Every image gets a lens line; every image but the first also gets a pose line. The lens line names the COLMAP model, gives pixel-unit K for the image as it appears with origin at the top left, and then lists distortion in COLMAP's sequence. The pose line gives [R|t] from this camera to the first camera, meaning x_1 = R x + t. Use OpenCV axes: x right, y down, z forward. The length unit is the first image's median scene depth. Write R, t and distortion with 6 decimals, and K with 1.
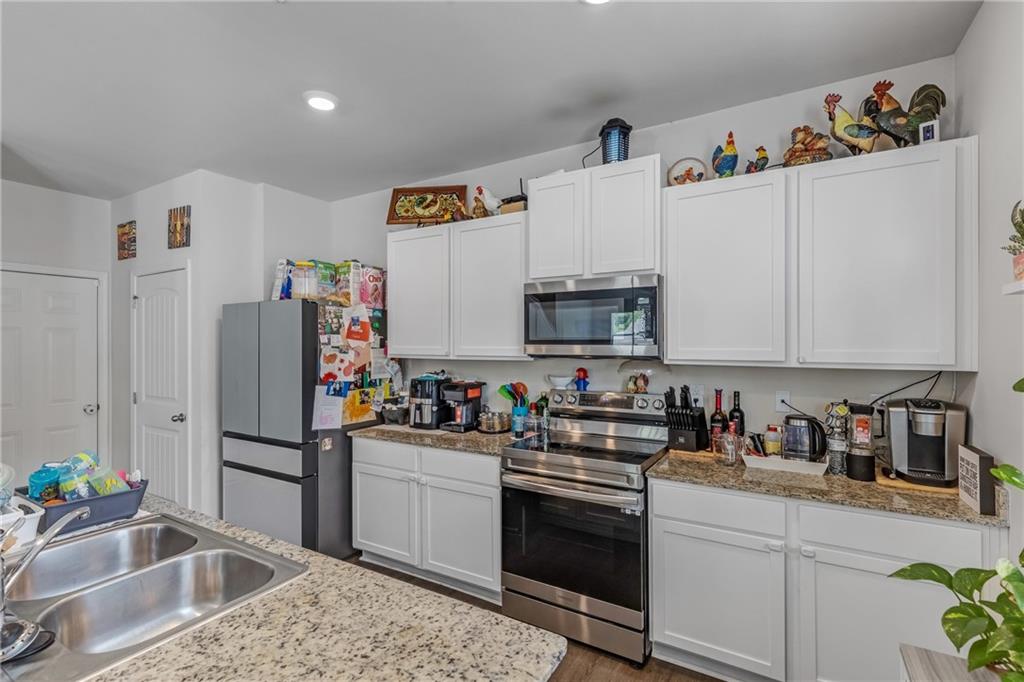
lens RADIAL K [[467.1, 0, 515.1], [0, 467.1, 345.4], [0, 0, 1]] dist [0.025865, -0.000487]
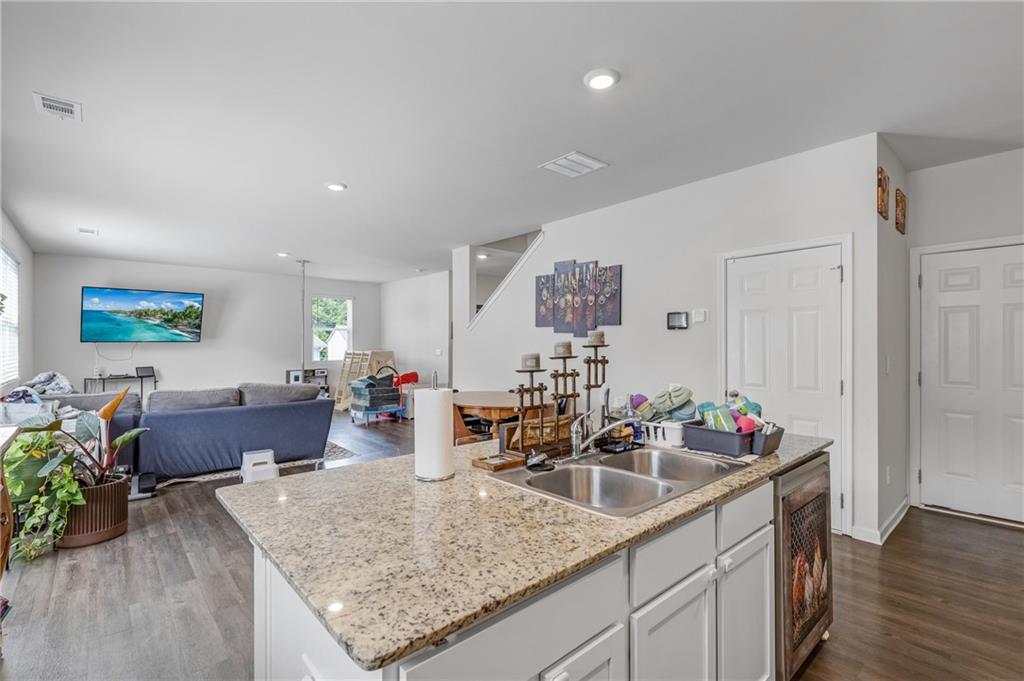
lens RADIAL K [[467.1, 0, 515.1], [0, 467.1, 343.5], [0, 0, 1]] dist [0.025865, -0.000487]
pose [[-0.293374, -0.000251, -0.955998, 0.682152], [0.003220, 0.999994, -0.001250, 0.143980], [0.955992, -0.003445, -0.293371, 1.341282]]
